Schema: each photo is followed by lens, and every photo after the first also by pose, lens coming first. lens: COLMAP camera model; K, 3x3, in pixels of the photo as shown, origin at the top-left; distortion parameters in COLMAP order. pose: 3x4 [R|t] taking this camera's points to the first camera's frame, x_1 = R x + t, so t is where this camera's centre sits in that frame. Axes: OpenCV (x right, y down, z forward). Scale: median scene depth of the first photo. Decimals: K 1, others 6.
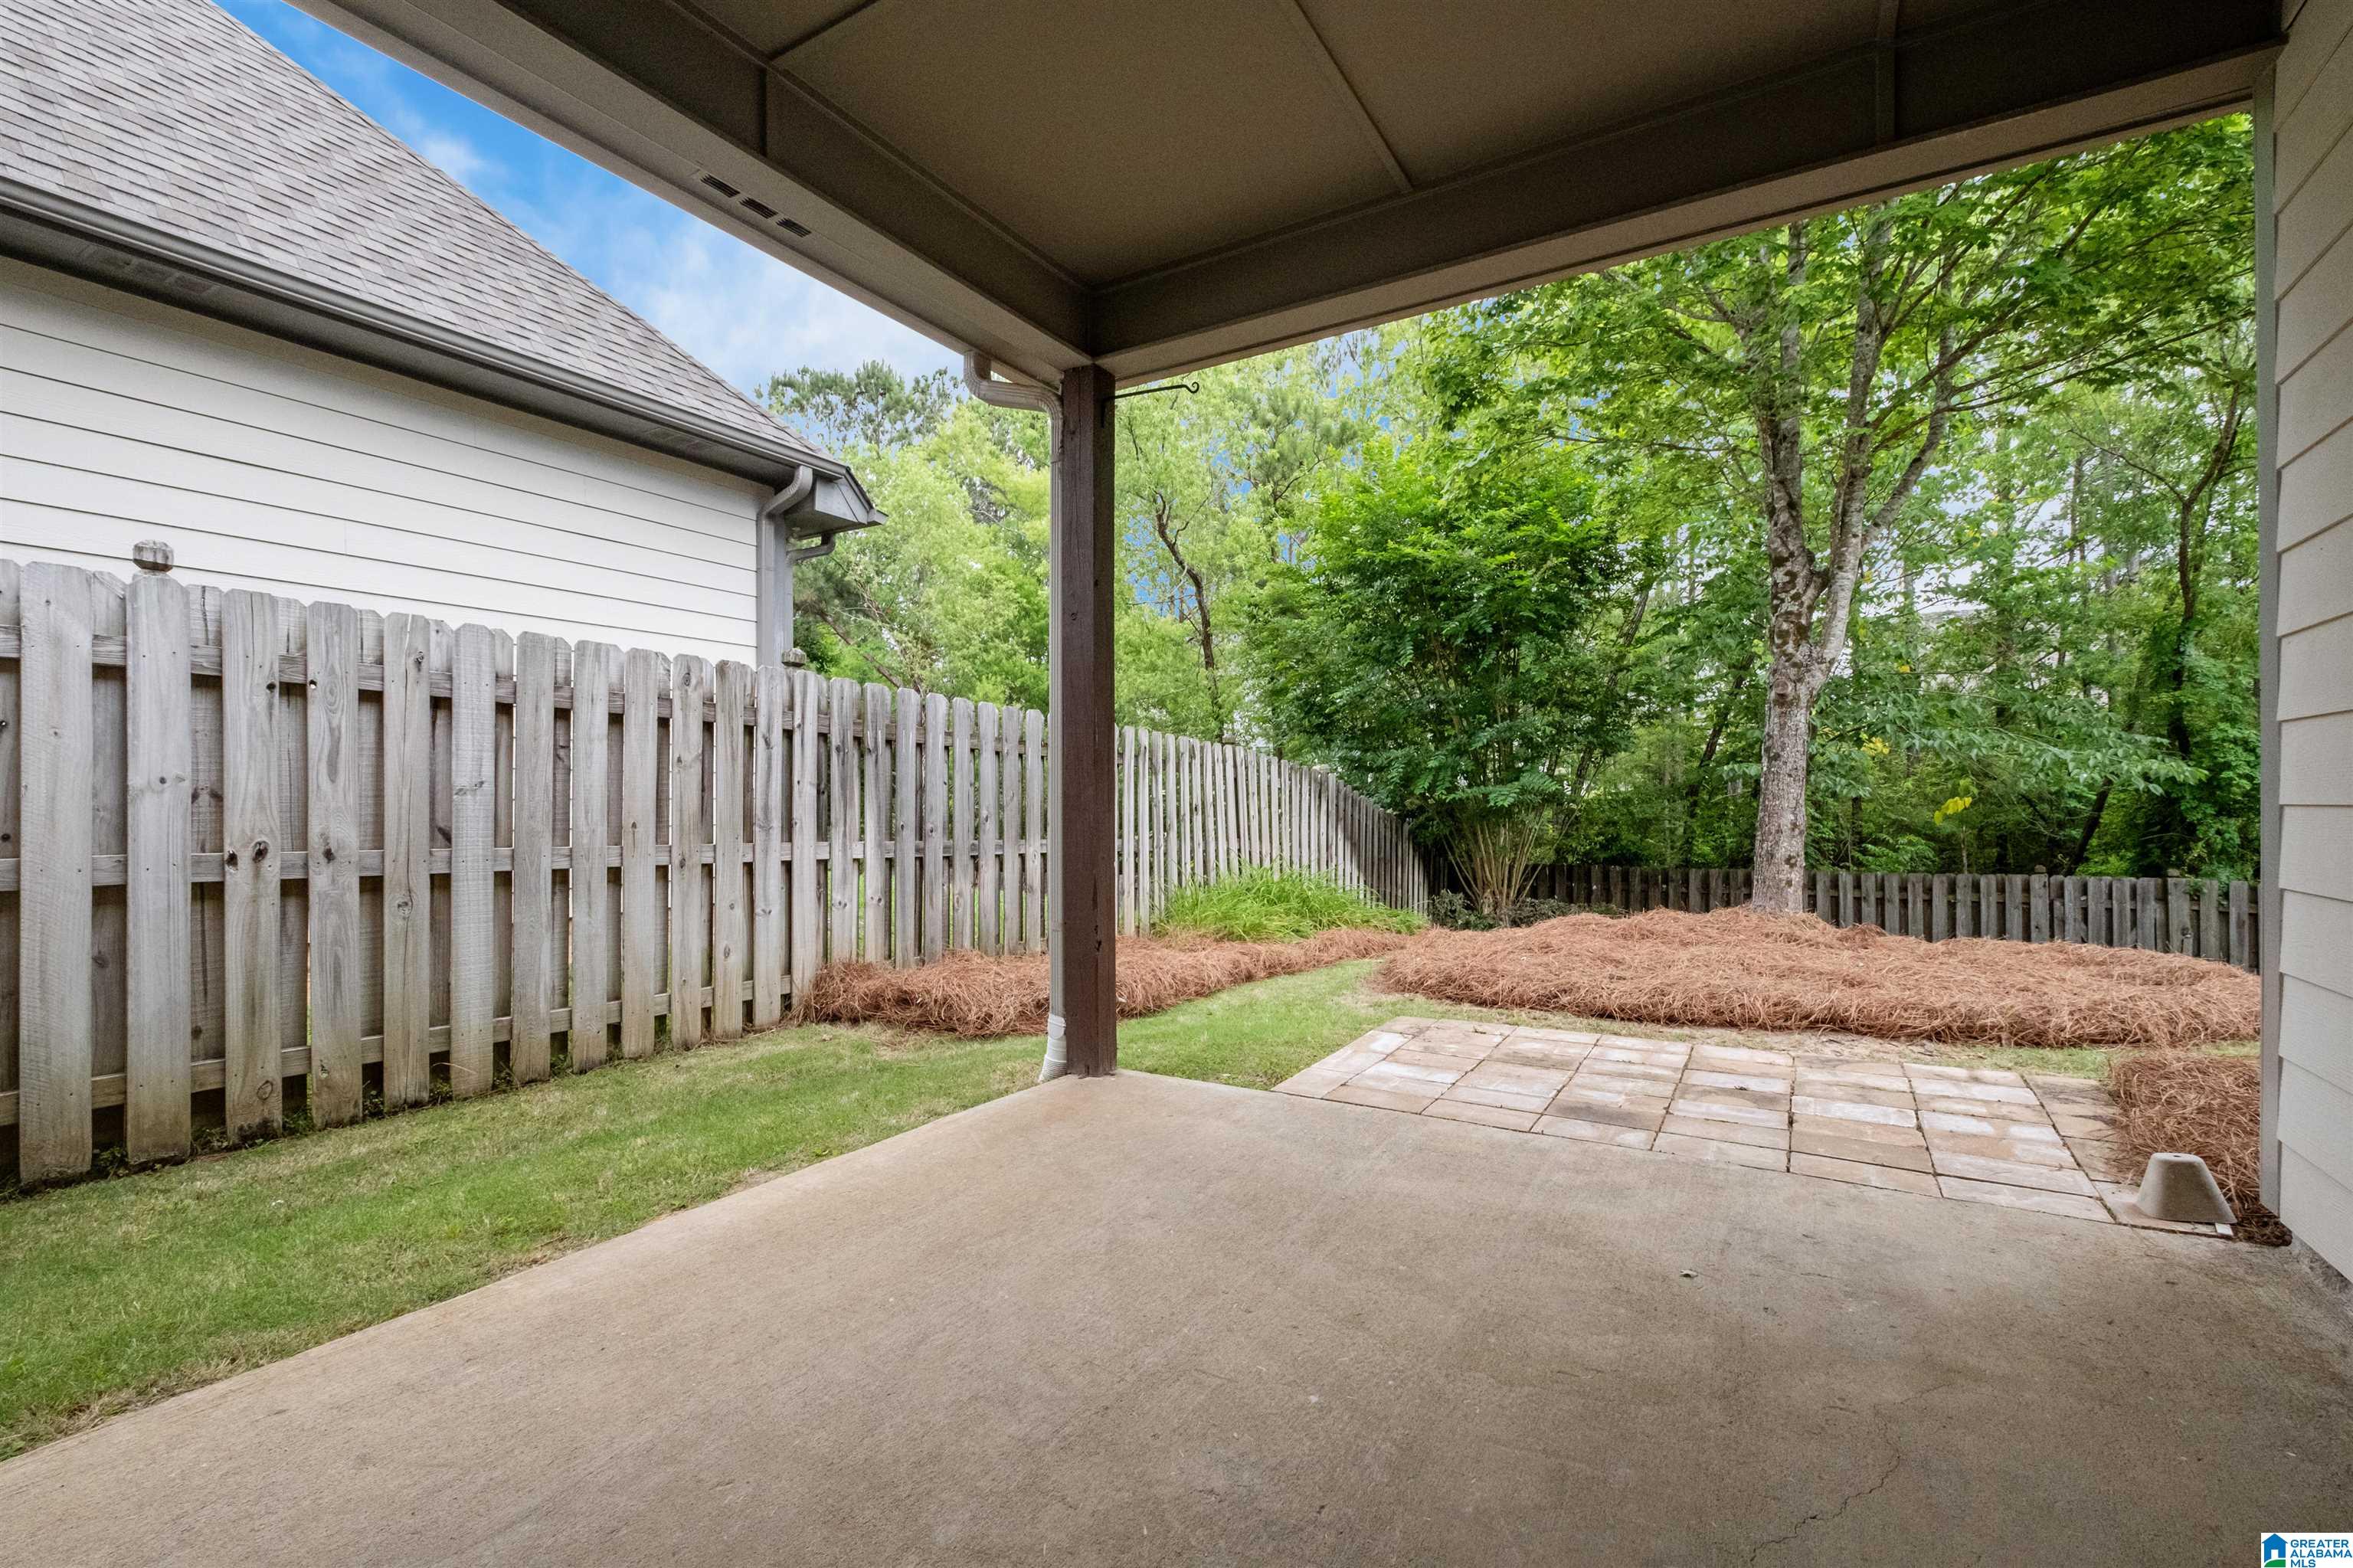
lens RADIAL K [[1021.6, 0, 1184.8], [0, 1021.6, 787.8], [0, 0, 1]] dist [-0.001096, 0.000341]
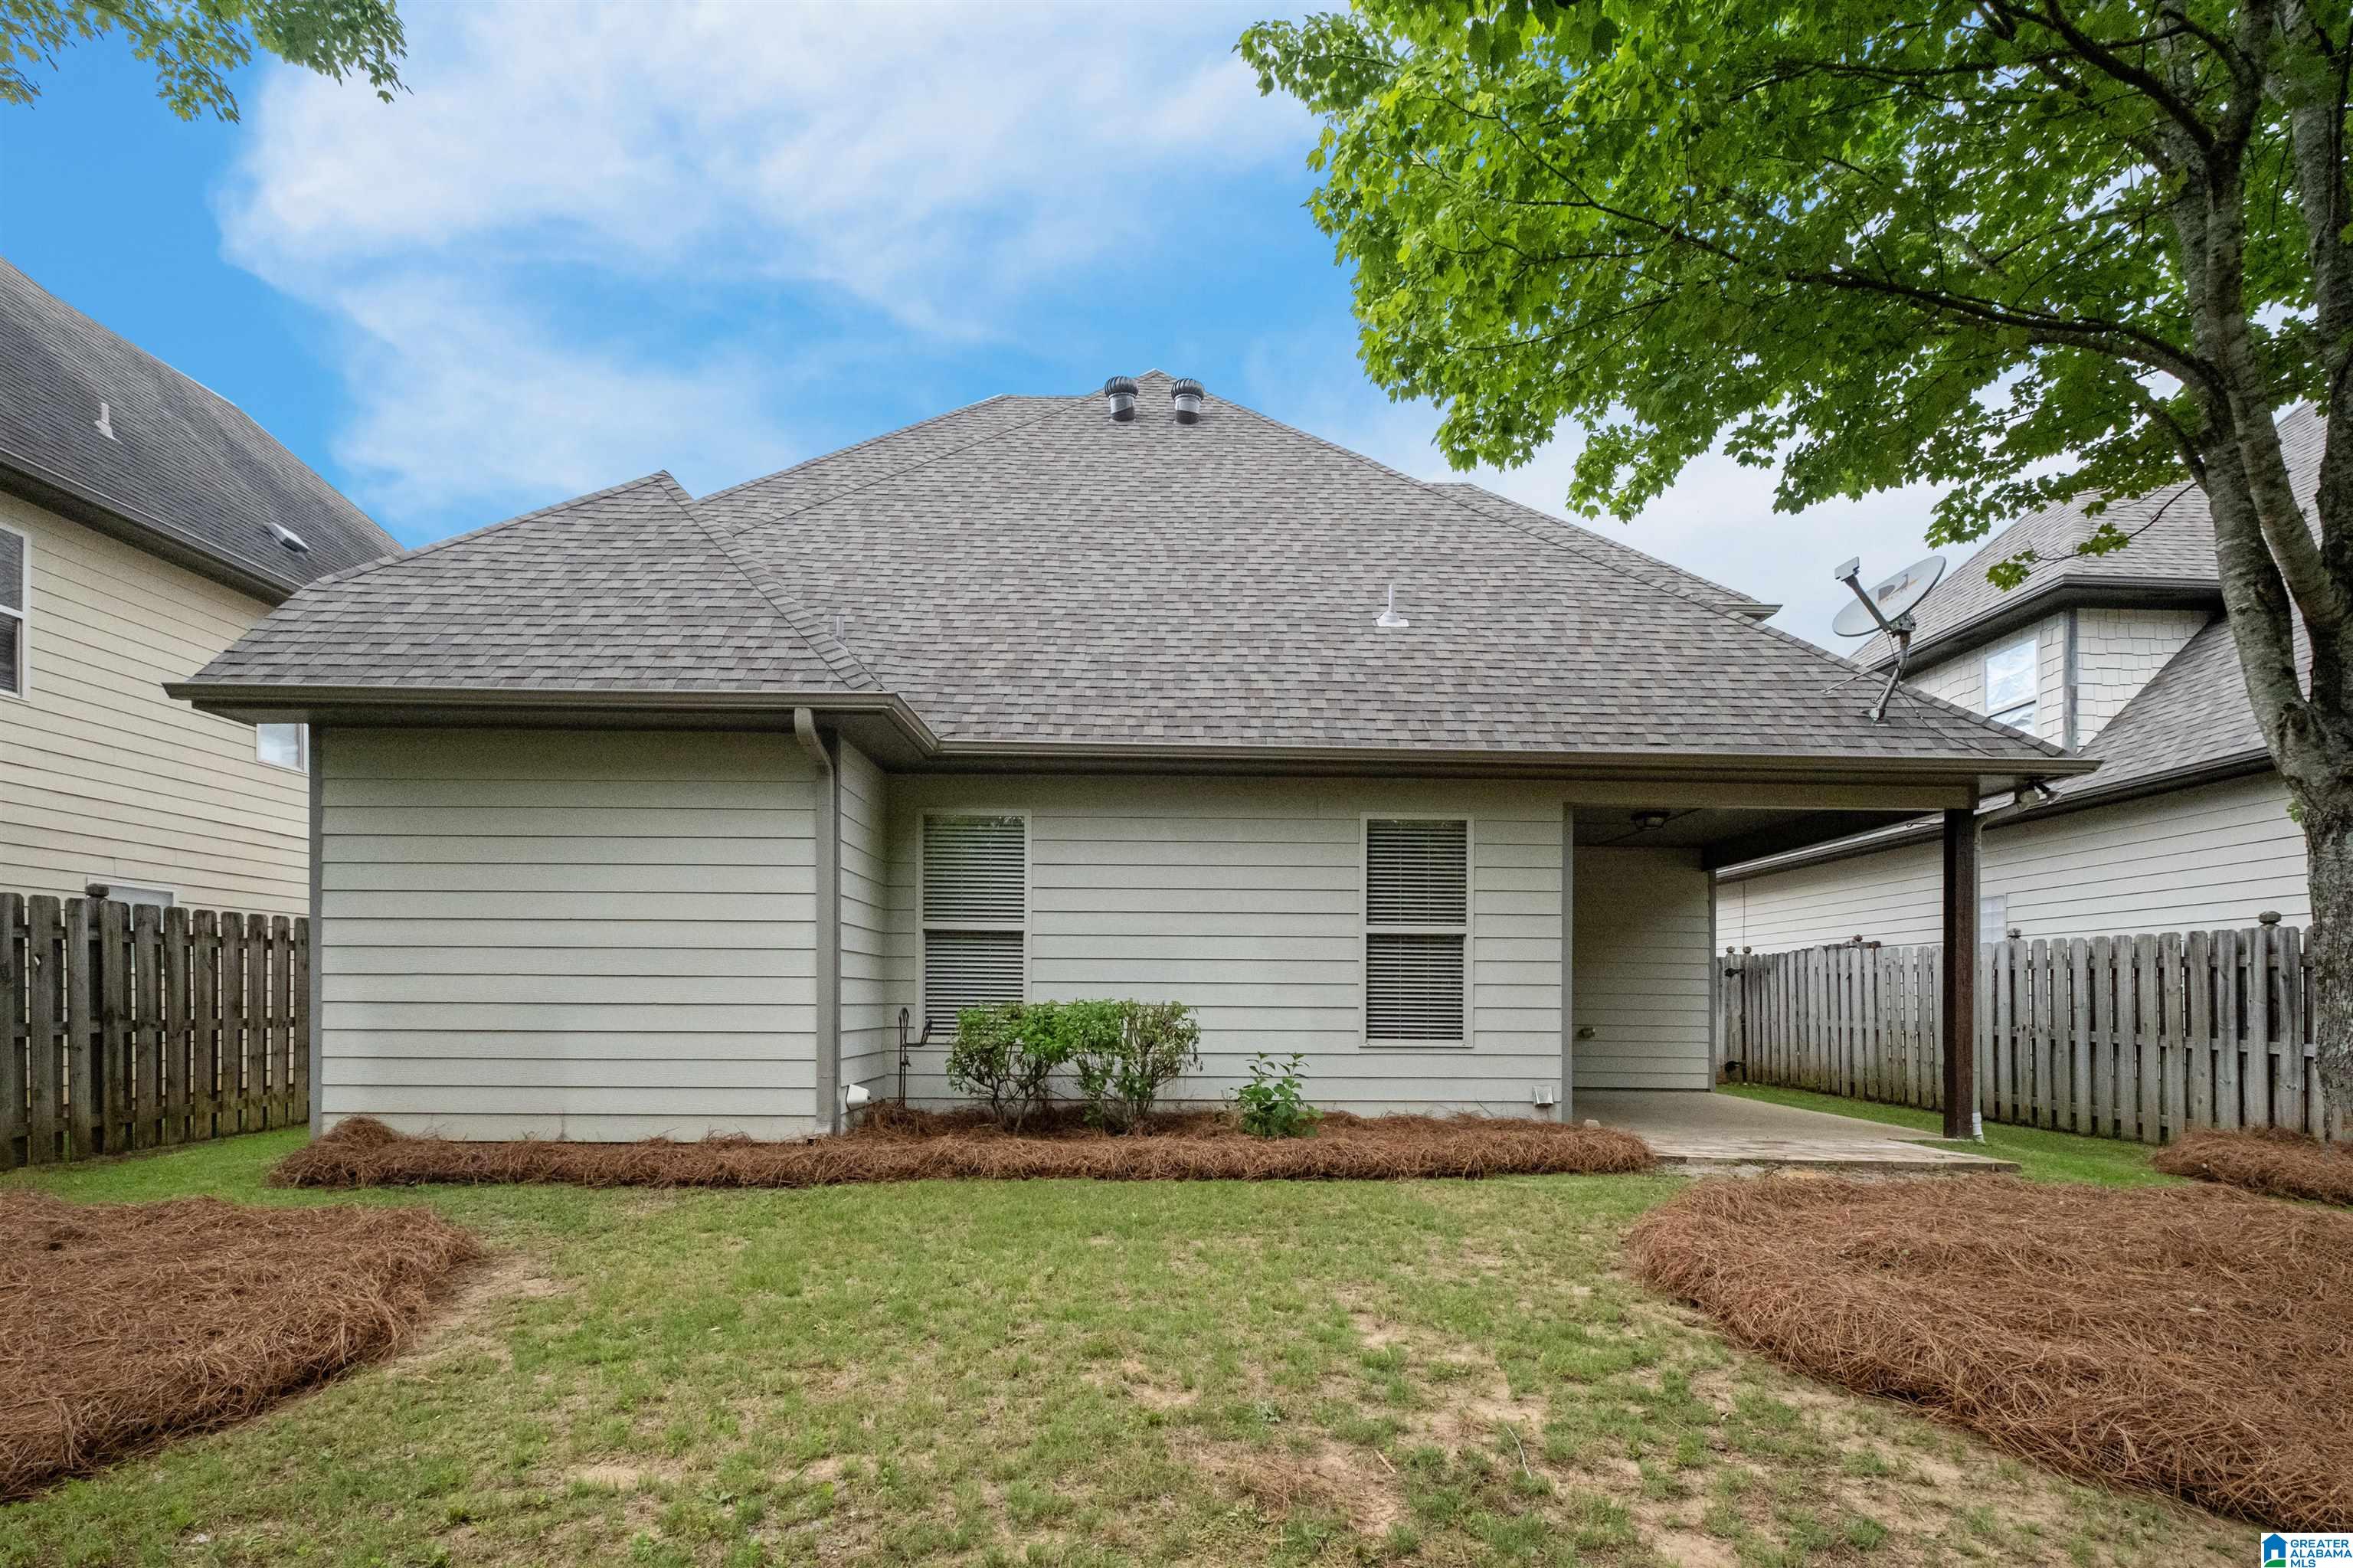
lens RADIAL K [[1021.6, 0, 1184.8], [0, 1021.6, 787.8], [0, 0, 1]] dist [-0.001096, 0.000341]
pose [[-0.850023, -0.111812, -0.514742, 1.765525], [0.002567, 0.976320, -0.216315, 0.009213], [0.526740, -0.185194, -0.829607, 1.451924]]
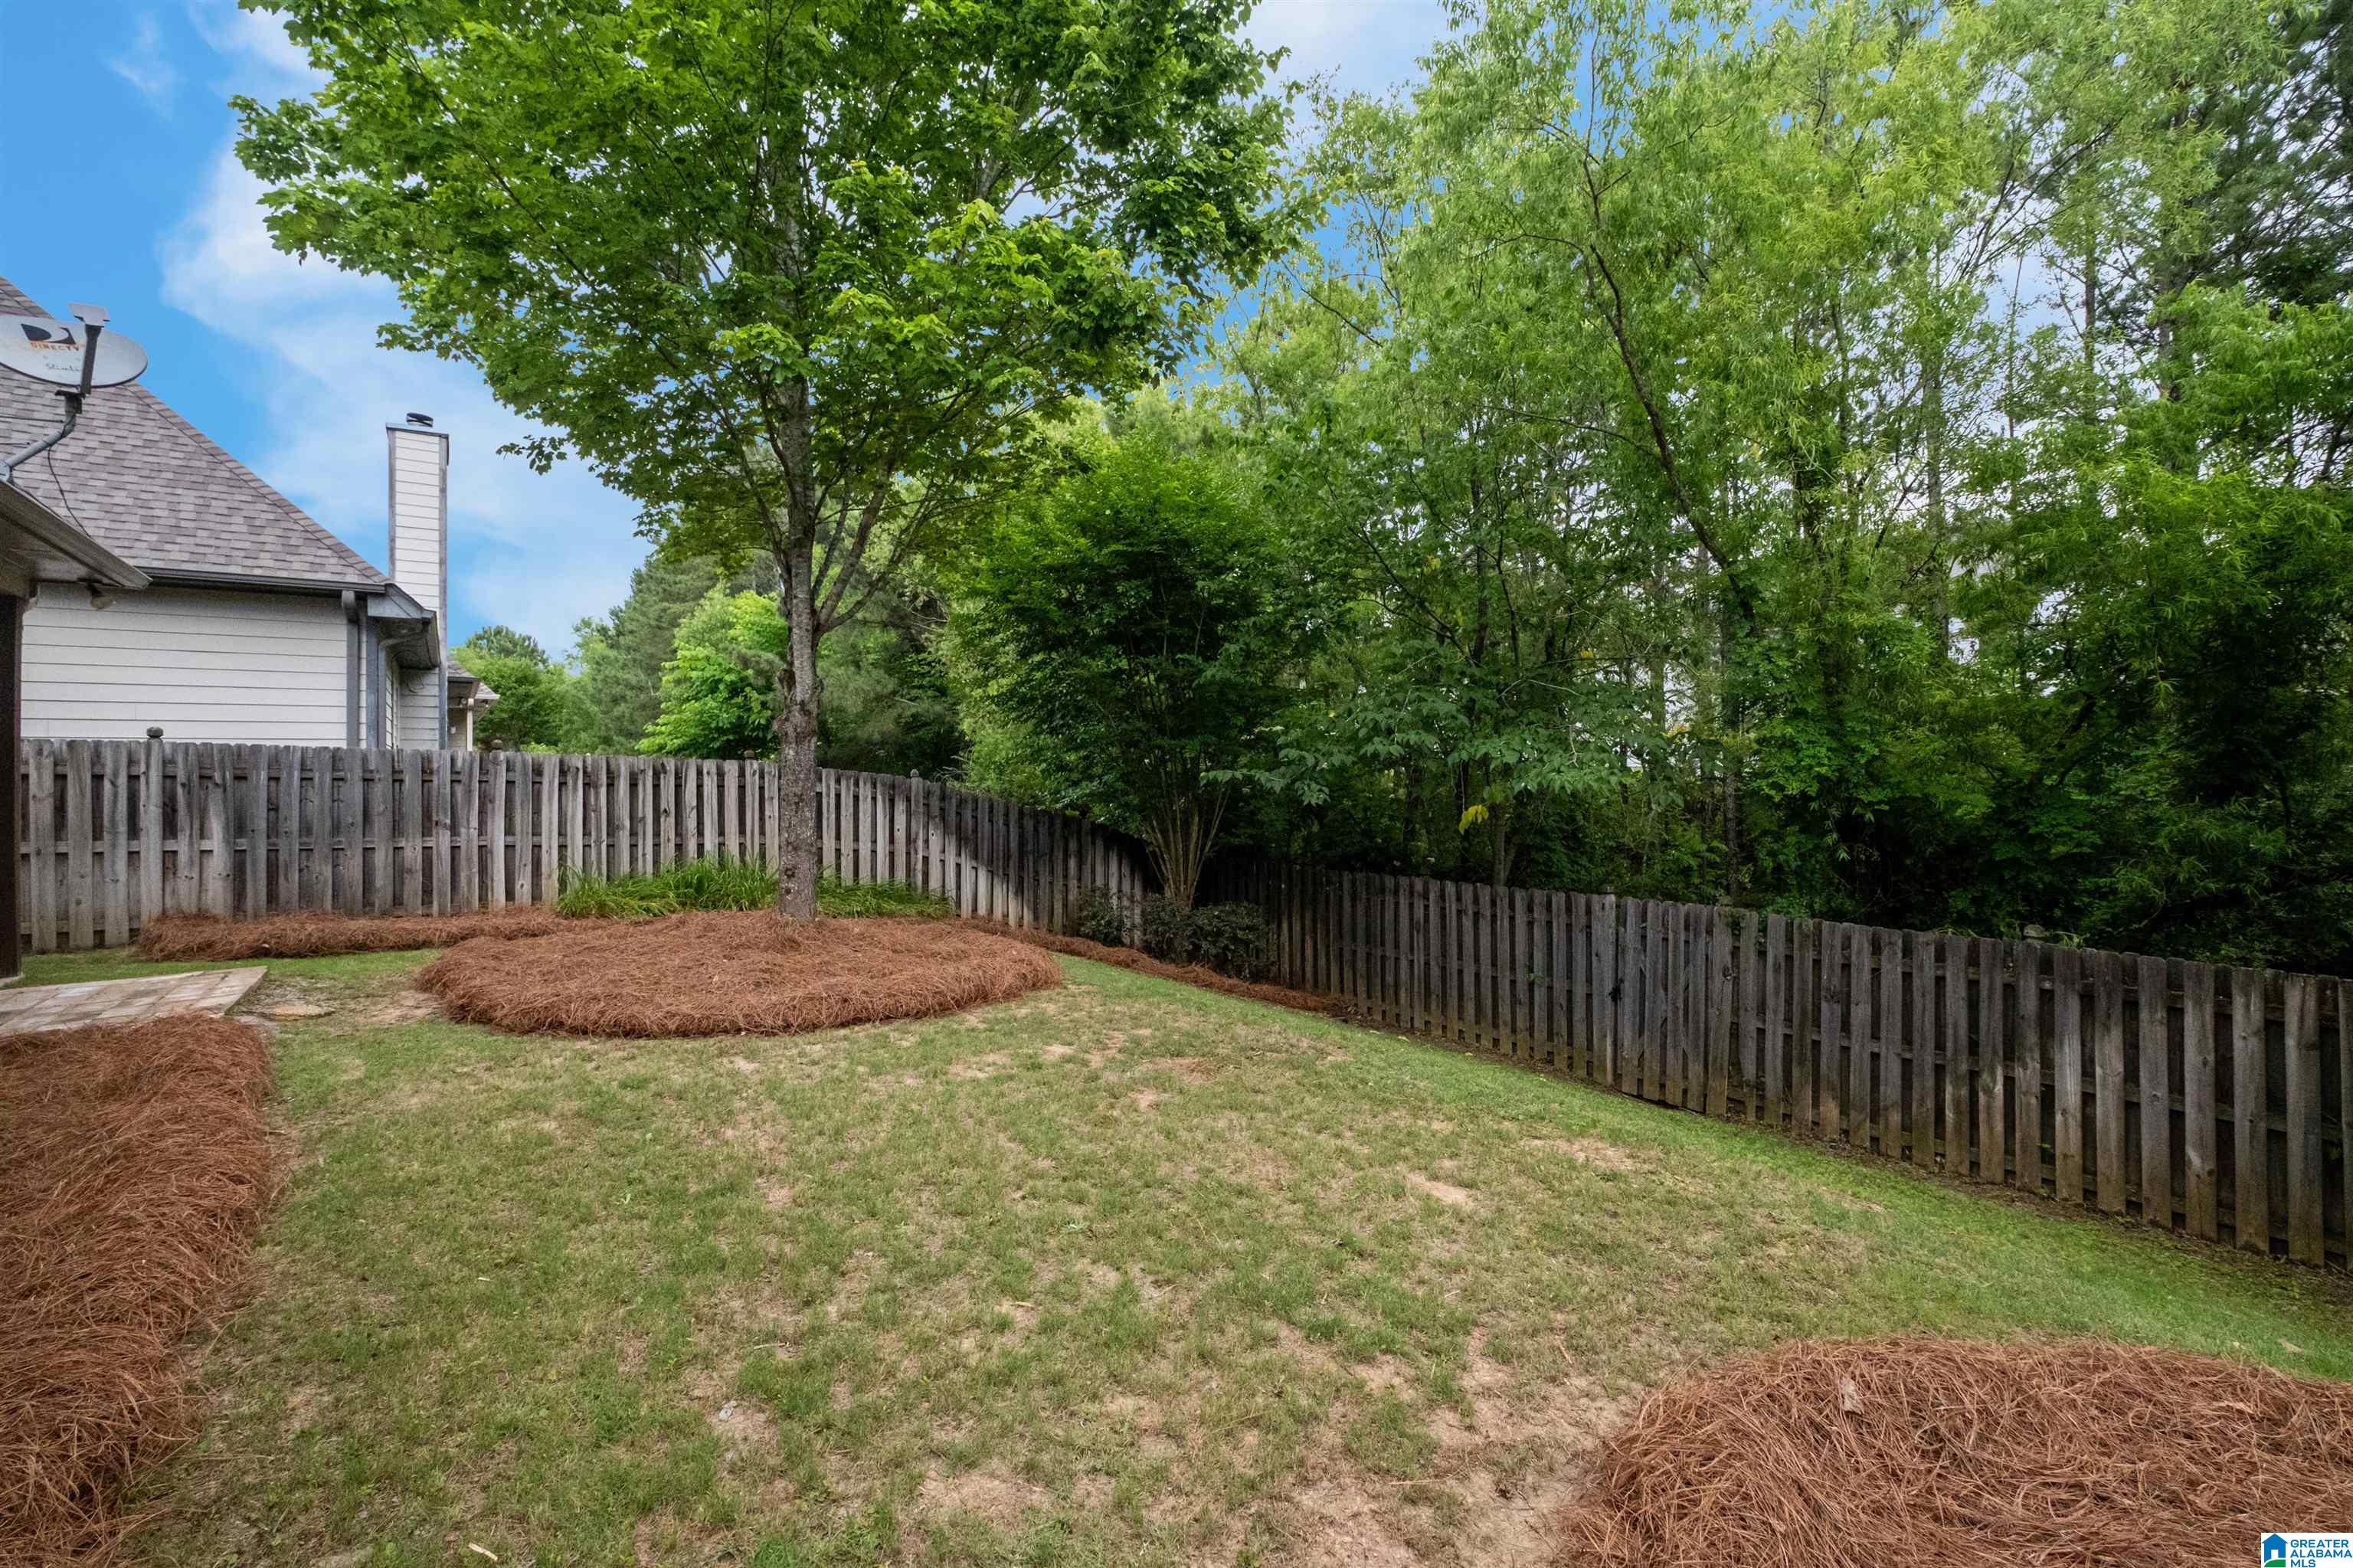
lens RADIAL K [[1021.6, 0, 1184.8], [0, 1021.6, 787.8], [0, 0, 1]] dist [-0.001096, 0.000341]
pose [[0.915466, 0.005109, -0.402363, 1.856976], [0.006408, 0.999608, 0.027270, -0.068856], [0.402344, -0.027543, 0.915074, 0.128871]]
